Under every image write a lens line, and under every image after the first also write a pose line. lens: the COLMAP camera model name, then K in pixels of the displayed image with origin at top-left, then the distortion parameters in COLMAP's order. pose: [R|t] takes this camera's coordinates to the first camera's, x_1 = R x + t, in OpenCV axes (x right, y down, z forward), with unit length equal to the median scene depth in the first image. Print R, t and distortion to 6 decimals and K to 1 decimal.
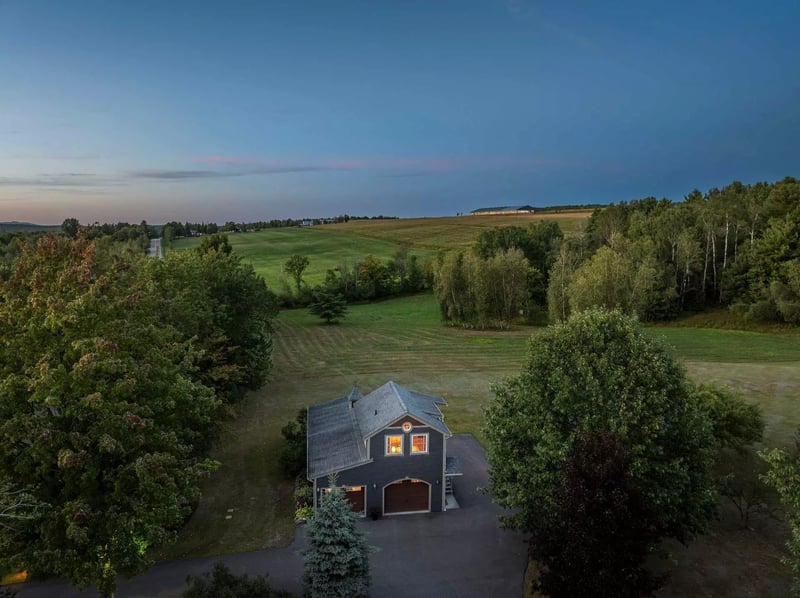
lens RADIAL K [[570.1, 0, 400.0], [0, 570.1, 299.0], [0, 0, 1]] dist [-0.038447, 0.001073]
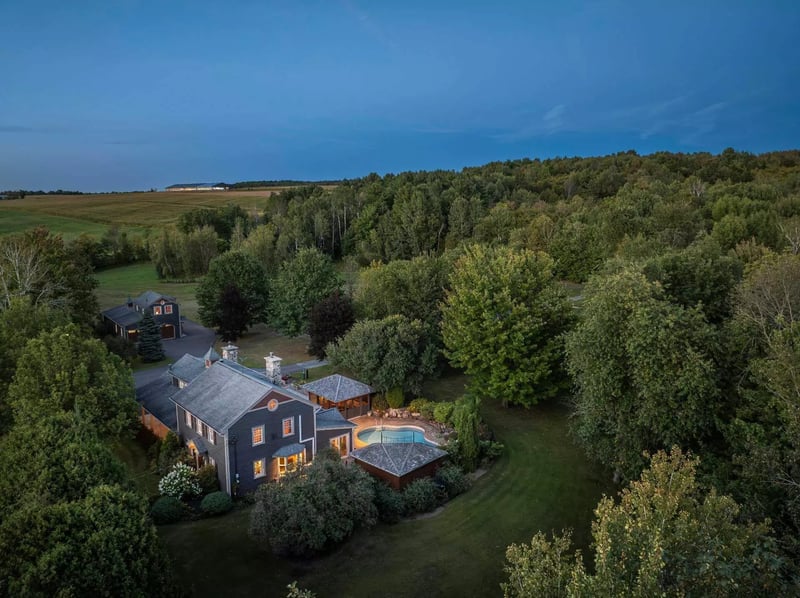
lens RADIAL K [[570.1, 0, 400.0], [0, 570.1, 299.0], [0, 0, 1]] dist [-0.038447, 0.001073]
pose [[0.871720, -0.080400, 0.483364, -0.069356], [0.058174, 0.996451, 0.060830, 0.030681], [-0.486540, -0.024908, 0.873303, -0.410853]]
